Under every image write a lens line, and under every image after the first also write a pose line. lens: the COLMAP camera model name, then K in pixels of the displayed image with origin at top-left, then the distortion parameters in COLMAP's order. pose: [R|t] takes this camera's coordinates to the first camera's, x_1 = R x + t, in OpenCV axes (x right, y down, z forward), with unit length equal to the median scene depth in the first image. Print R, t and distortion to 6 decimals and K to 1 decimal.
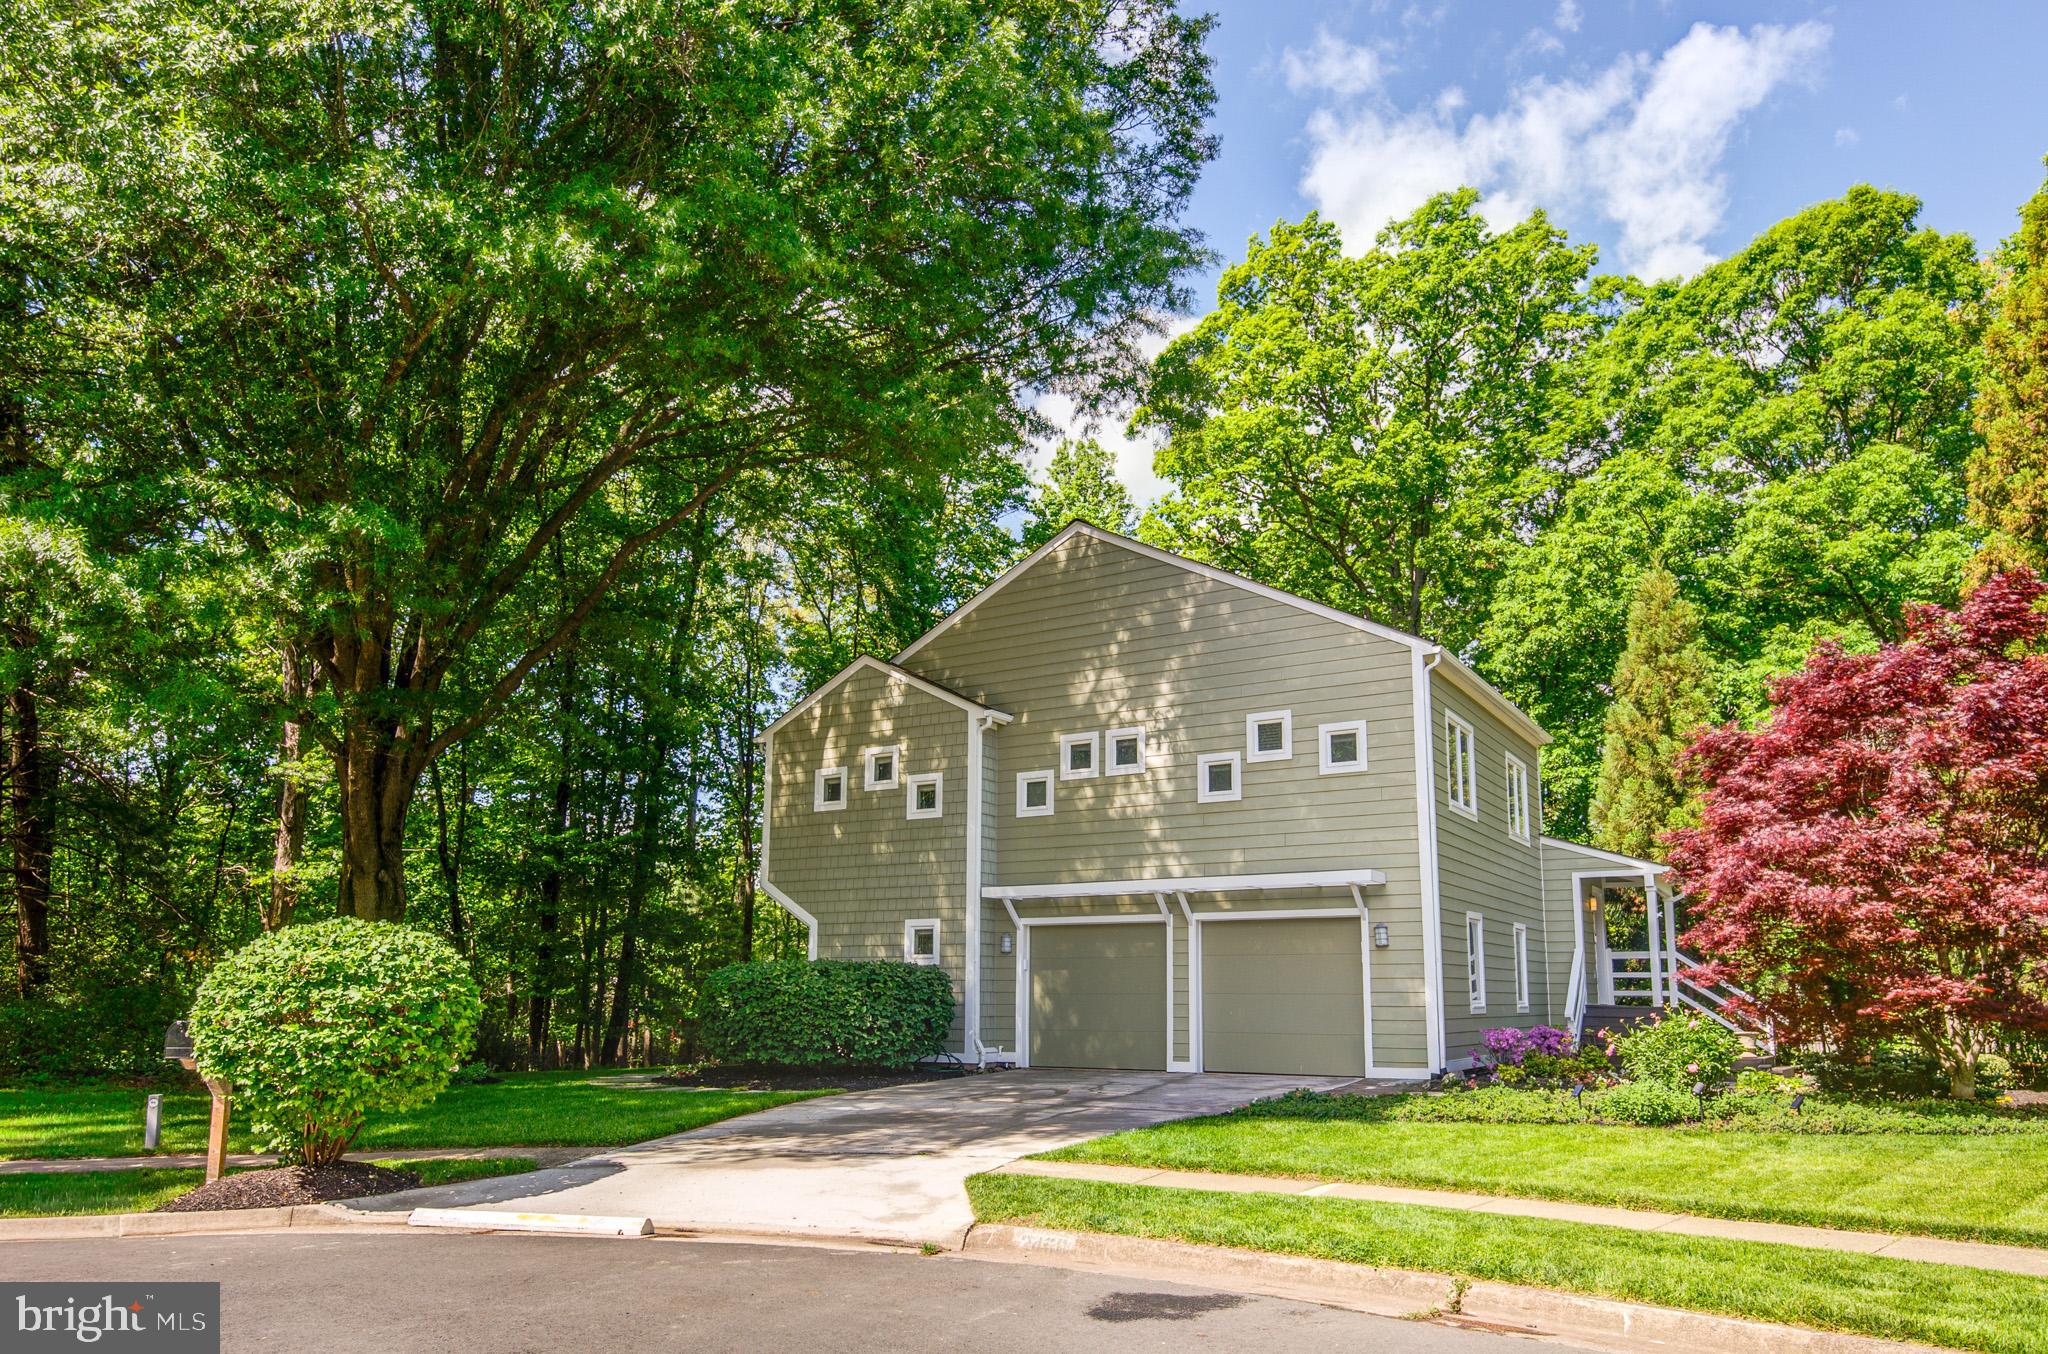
lens RADIAL K [[1435.0, 0, 1027.6], [0, 1435.0, 800.7], [0, 0, 1]] dist [0.008981, 0.002878]
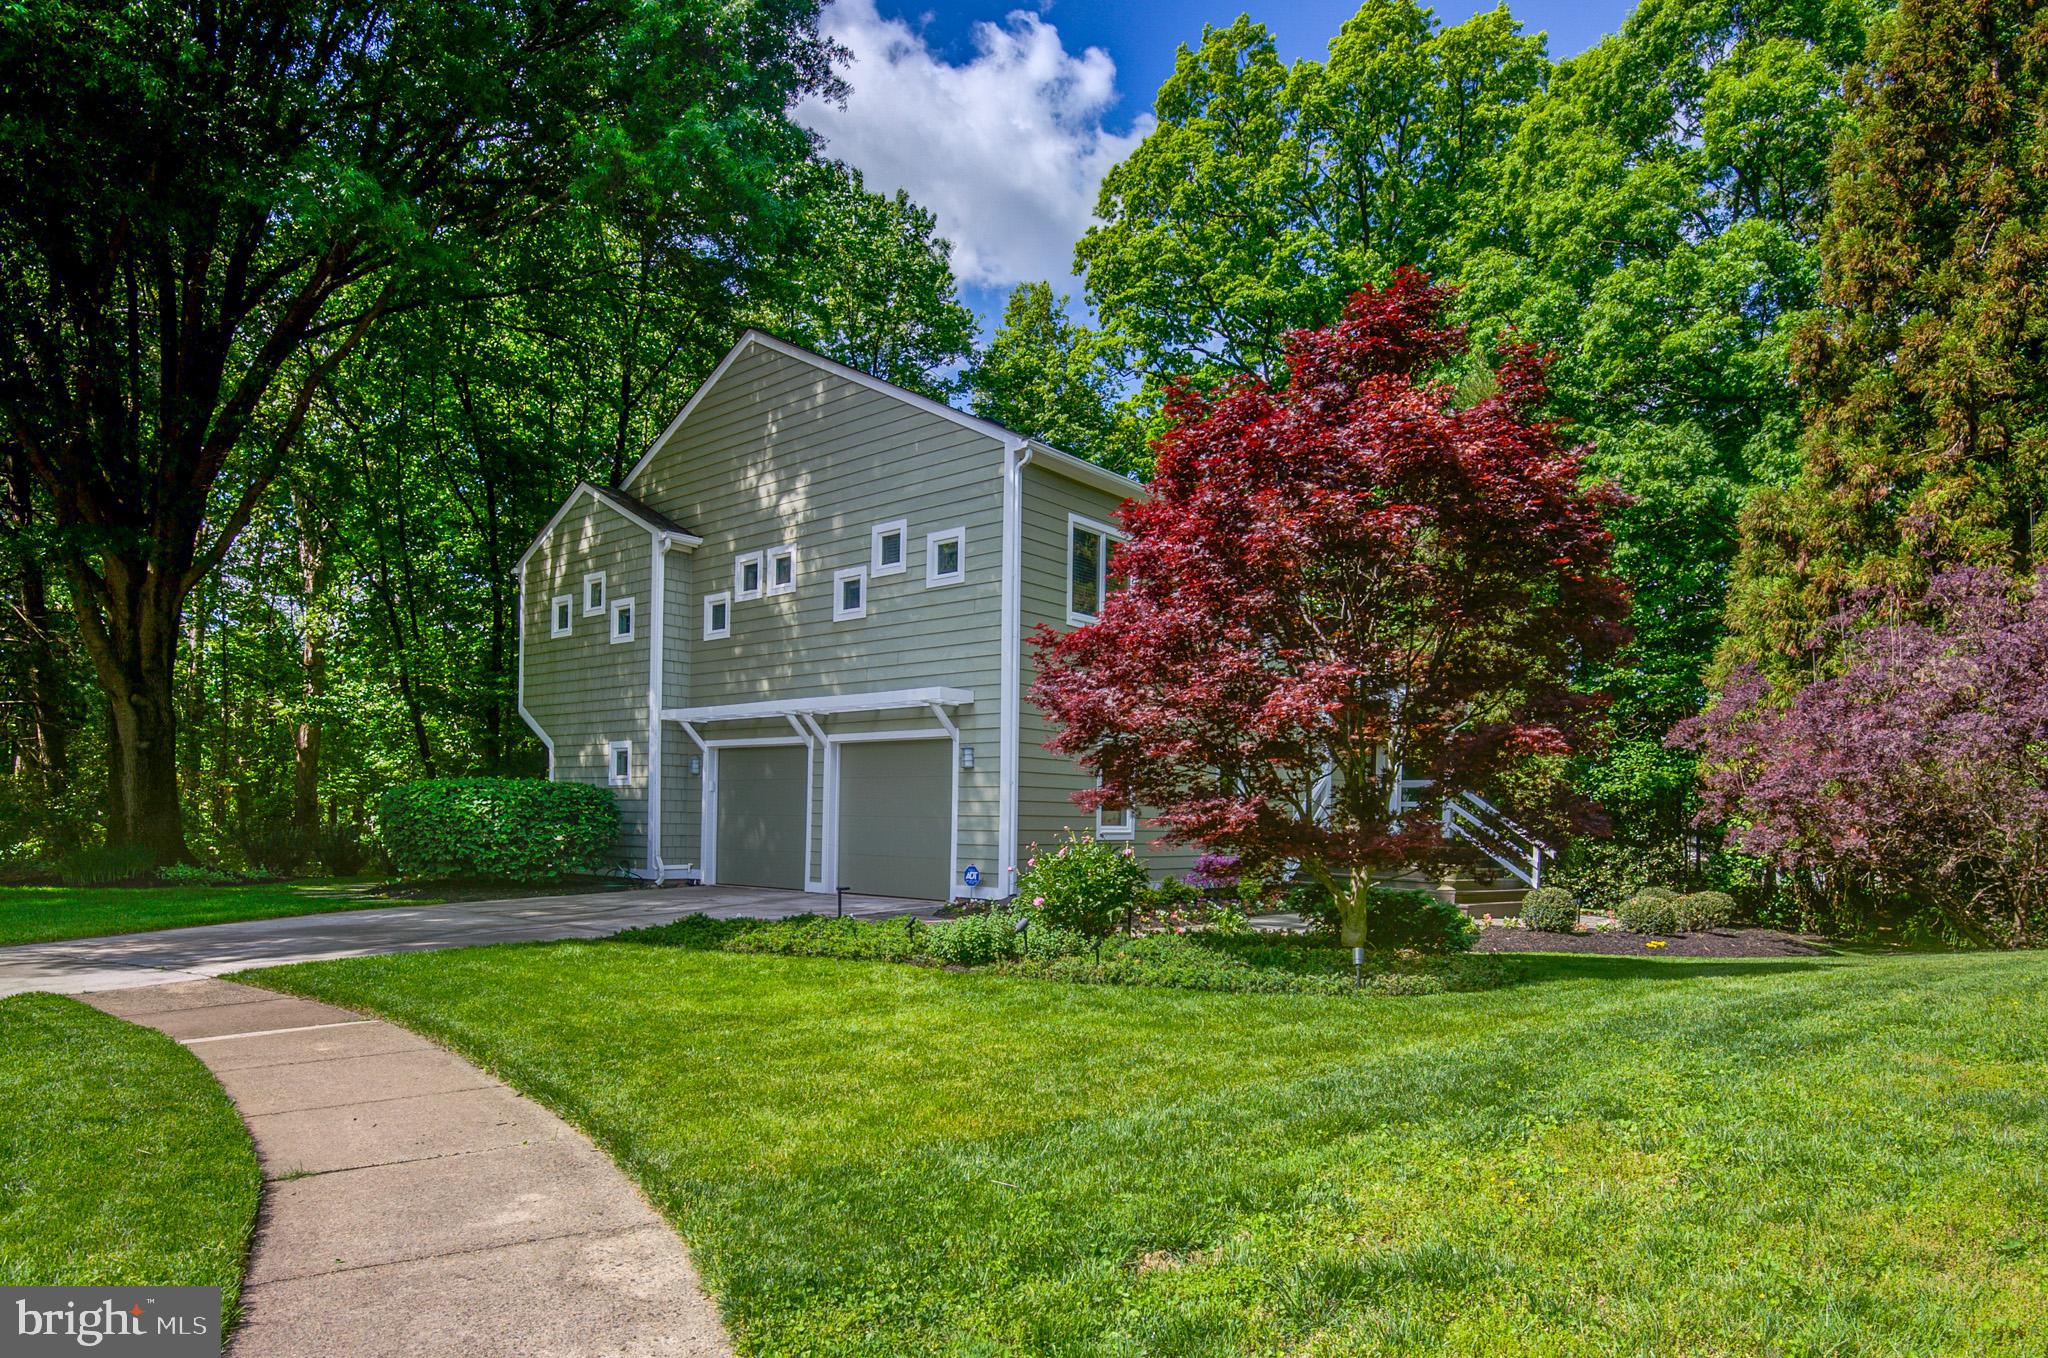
lens RADIAL K [[1234.3, 0, 1006.8], [0, 1234.3, 815.8], [0, 0, 1]] dist [0.001528, -0.023914]
pose [[0.986240, 0.014641, -0.164671, 0.376378], [0.006919, 0.991543, 0.129595, 0.024785], [0.165175, -0.128951, 0.977798, 0.186528]]
